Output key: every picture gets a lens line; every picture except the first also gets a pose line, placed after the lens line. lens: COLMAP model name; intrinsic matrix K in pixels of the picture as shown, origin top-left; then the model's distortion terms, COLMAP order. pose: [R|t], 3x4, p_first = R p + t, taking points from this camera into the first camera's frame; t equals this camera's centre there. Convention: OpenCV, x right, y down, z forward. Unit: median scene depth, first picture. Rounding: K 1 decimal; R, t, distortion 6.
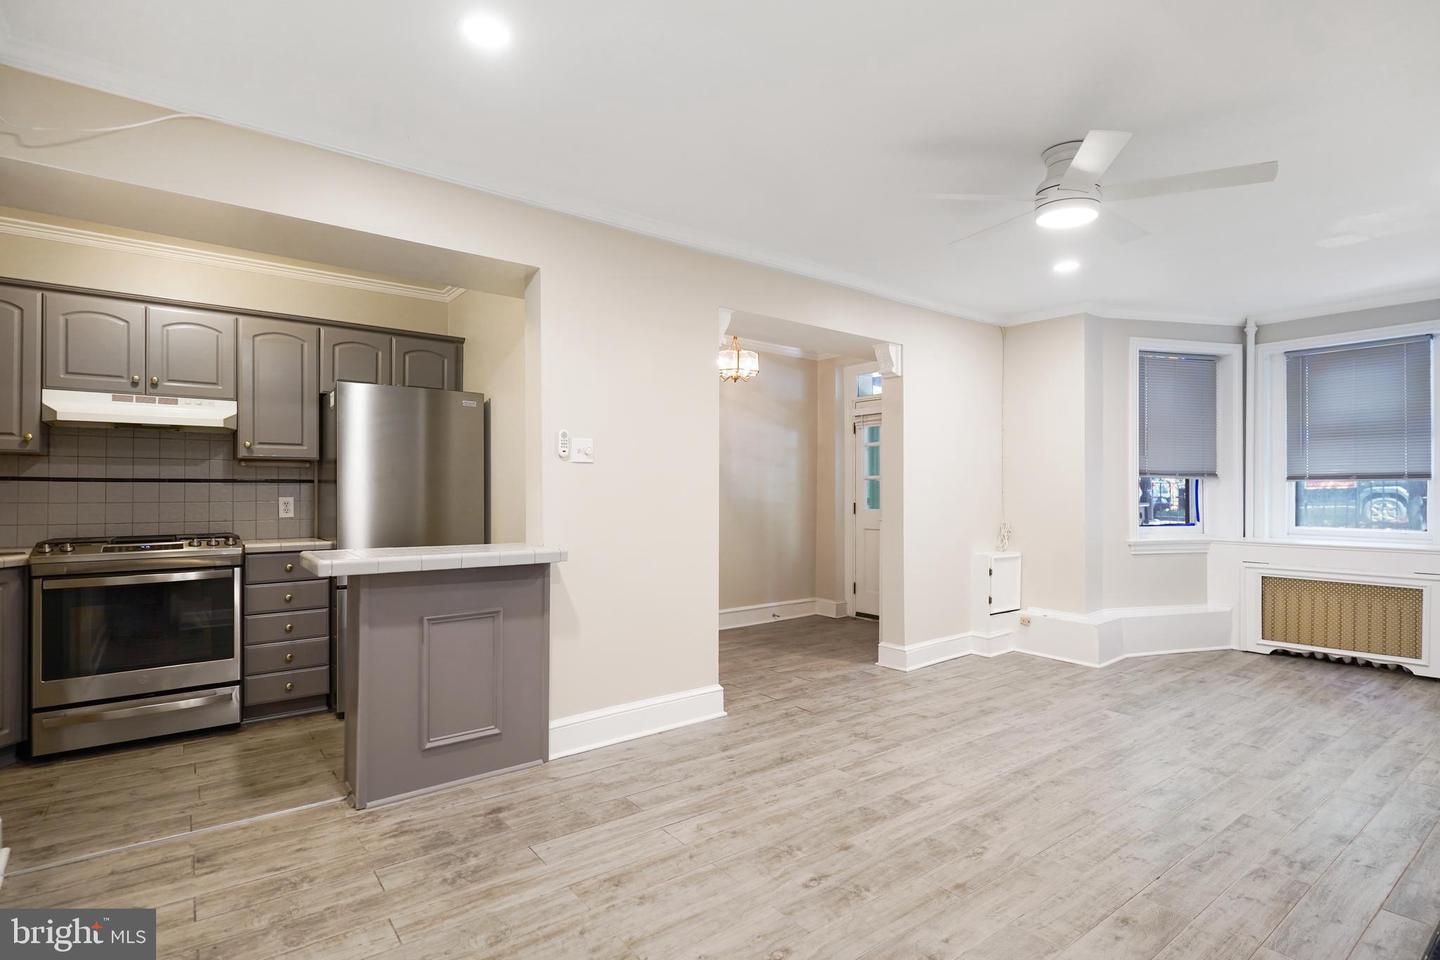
lens RADIAL K [[708.5, 0, 714.4], [0, 708.5, 489.5], [0, 0, 1]] dist [-0.011328, 0.002294]
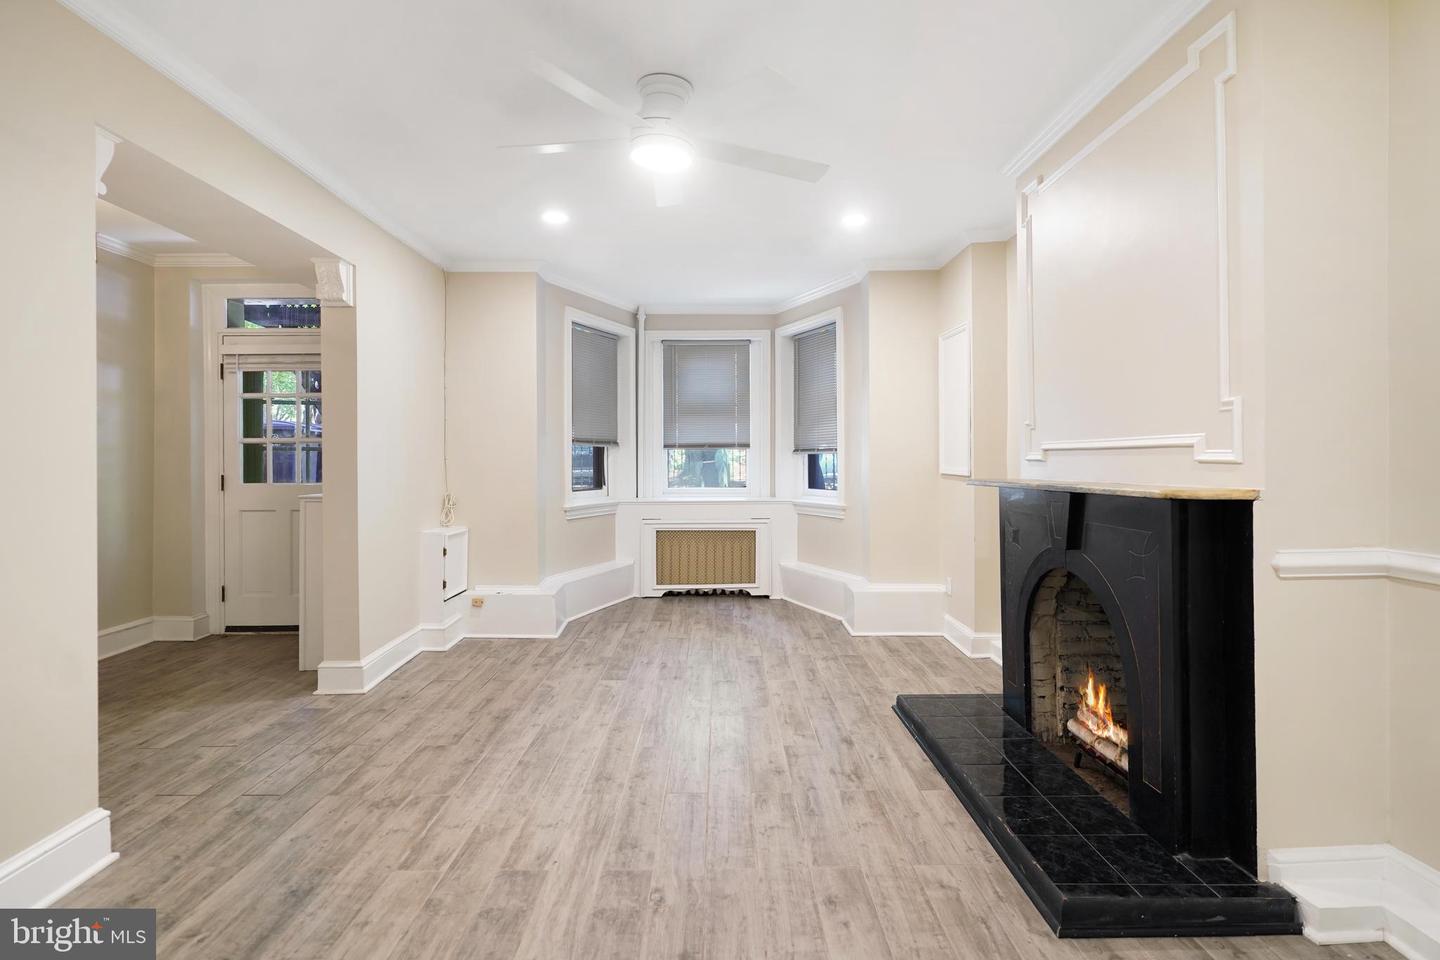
lens RADIAL K [[720.8, 0, 721.1], [0, 720.8, 463.5], [0, 0, 1]] dist [-0.000679, 0.000016]
pose [[0.596627, -0.009036, 0.802468, -0.153071], [0.001706, 0.999949, 0.009991, 0.000876], [-0.802517, -0.004592, 0.596612, 0.275909]]
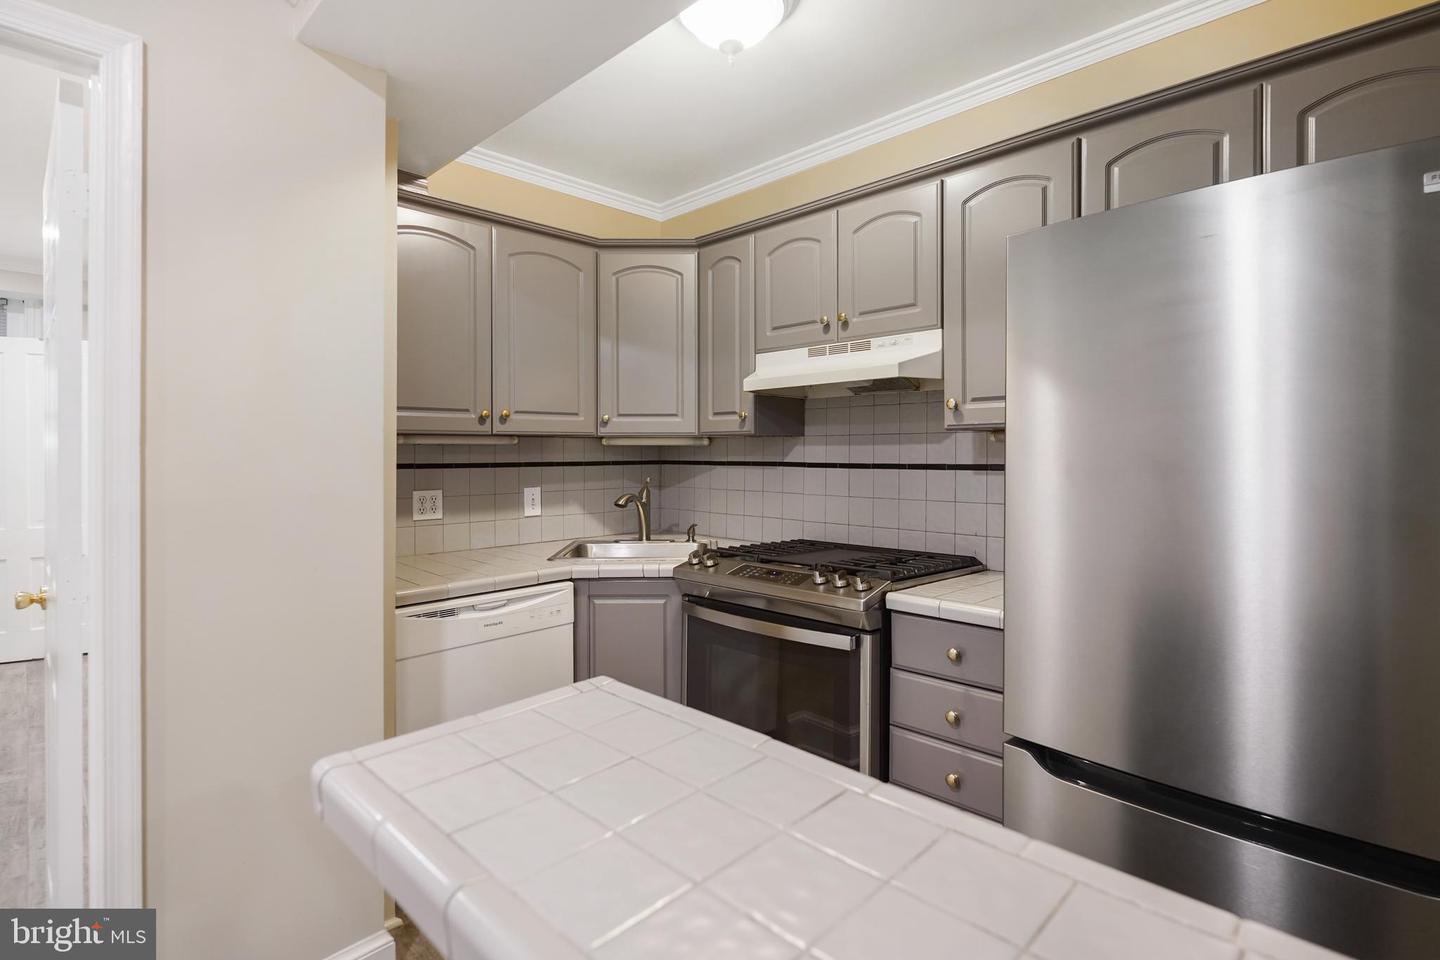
lens RADIAL K [[708.5, 0, 710.2], [0, 708.5, 453.5], [0, 0, 1]] dist [-0.011328, 0.002294]
pose [[0.131461, -0.004202, -0.991312, -0.143938], [0.002694, 0.999989, -0.003882, -0.023709], [0.991318, -0.002160, 0.131471, 0.744717]]
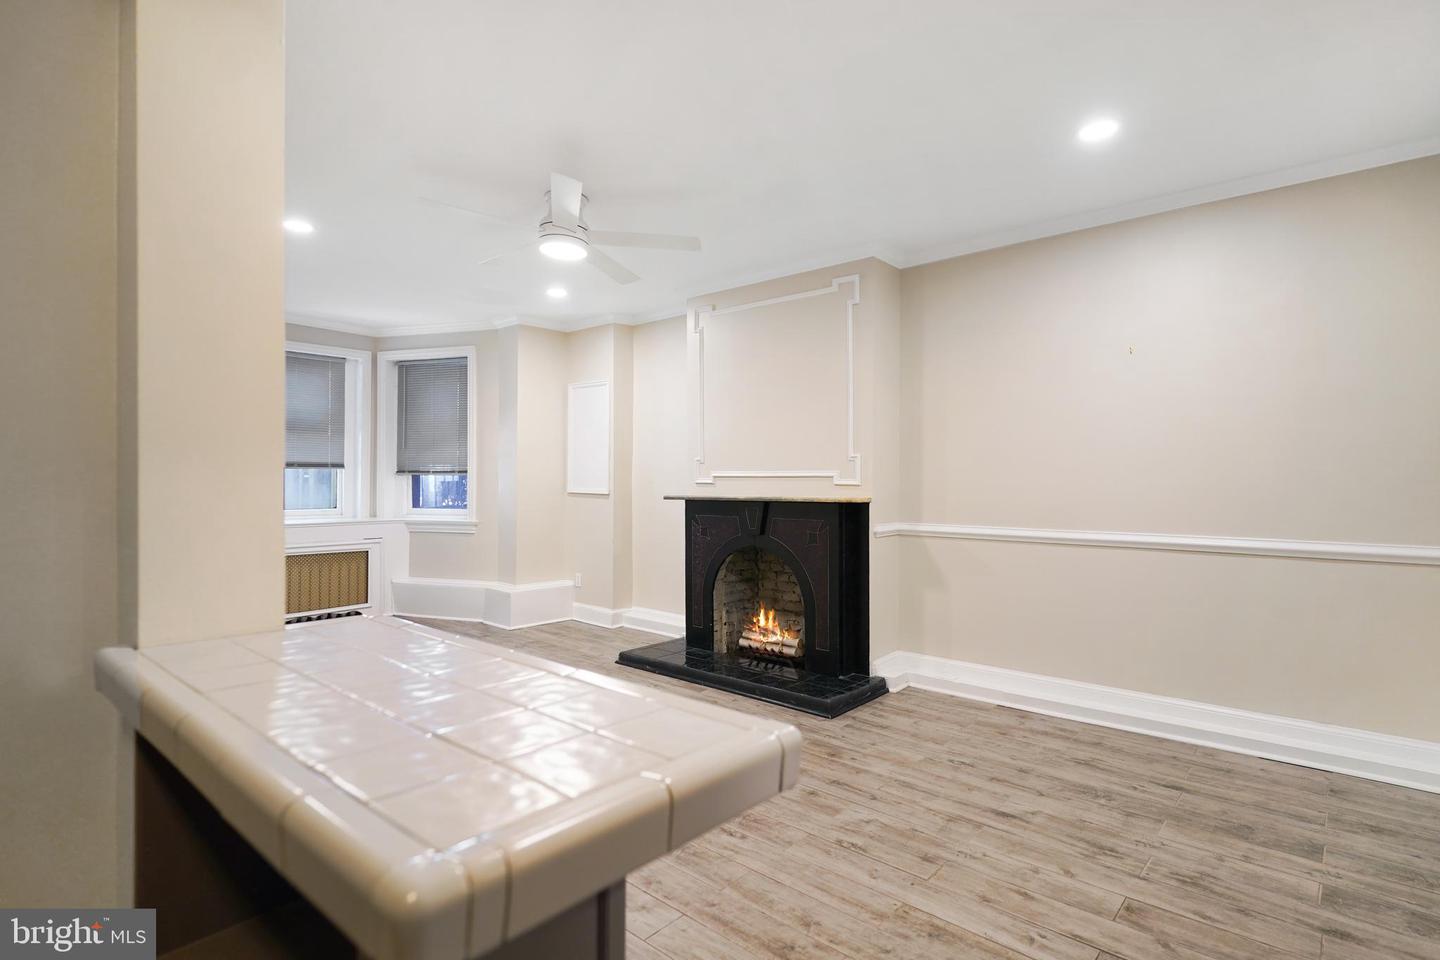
lens RADIAL K [[708.5, 0, 723.2], [0, 708.5, 479.0], [0, 0, 1]] dist [-0.011328, 0.002294]
pose [[-0.201674, -0.000625, 0.979453, -0.538639], [-0.010121, 0.999948, -0.001446, -0.000220], [-0.979401, -0.010205, -0.201669, 0.712840]]
